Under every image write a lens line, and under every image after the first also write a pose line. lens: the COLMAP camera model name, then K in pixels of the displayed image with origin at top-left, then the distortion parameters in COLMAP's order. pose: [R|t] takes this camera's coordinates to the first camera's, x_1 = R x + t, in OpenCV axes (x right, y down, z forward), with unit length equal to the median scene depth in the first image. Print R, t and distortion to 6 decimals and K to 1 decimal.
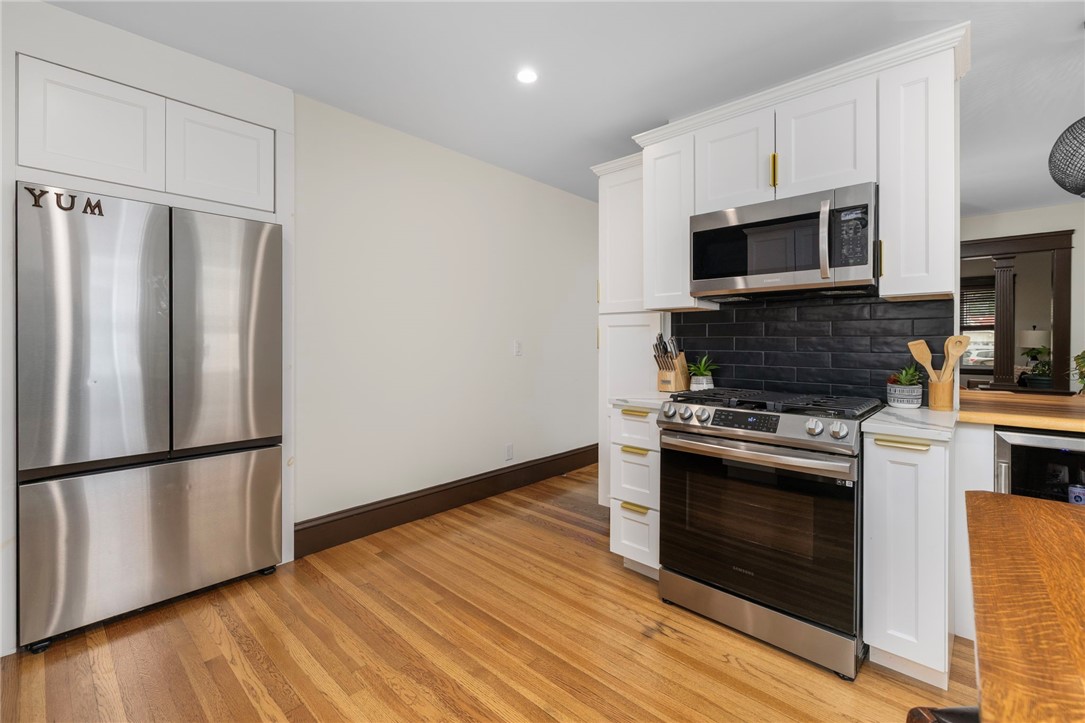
lens RADIAL K [[474.2, 0, 533.1], [0, 474.2, 343.5], [0, 0, 1]] dist [-0.002053, 0.000454]
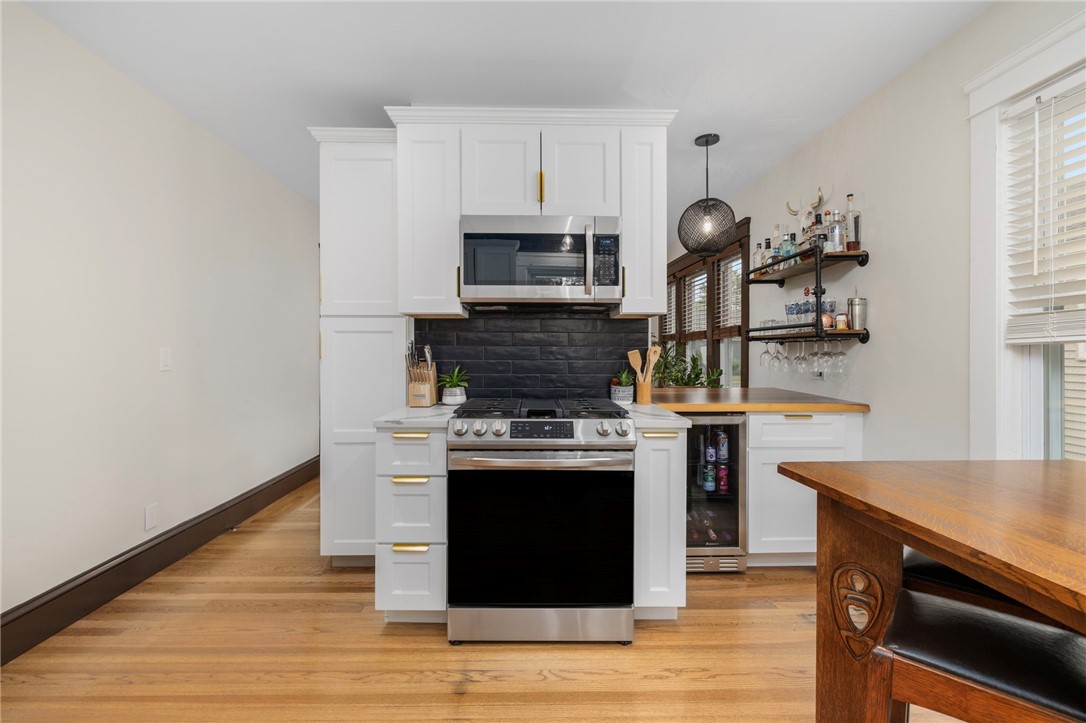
lens RADIAL K [[474.7, 0, 536.3], [0, 474.7, 354.8], [0, 0, 1]] dist [-0.002053, 0.000454]
pose [[0.709226, -0.003955, 0.704970, -0.225207], [0.002030, 0.999992, 0.003567, 0.000908], [-0.704979, -0.001099, 0.709228, 0.249742]]
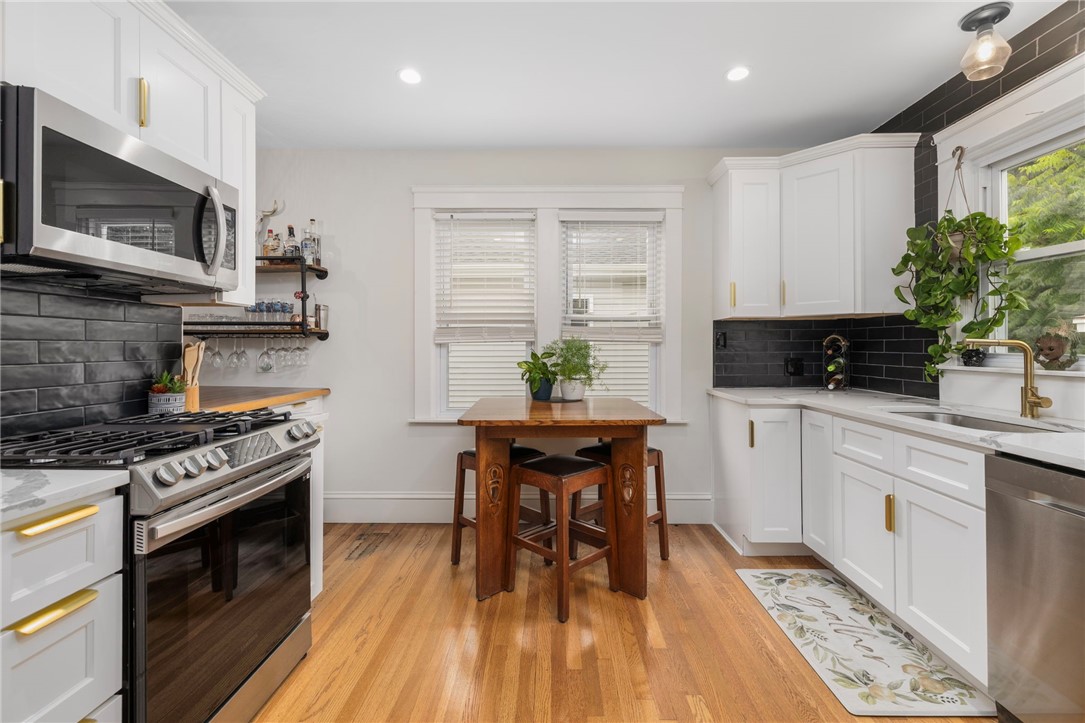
lens RADIAL K [[474.2, 0, 553.7], [0, 474.2, 348.5], [0, 0, 1]] dist [-0.002053, 0.000454]
pose [[-0.691351, -0.004398, 0.722506, -0.390317], [0.002184, 0.999964, 0.008177, -0.007470], [-0.722516, 0.007231, -0.691317, 0.987371]]
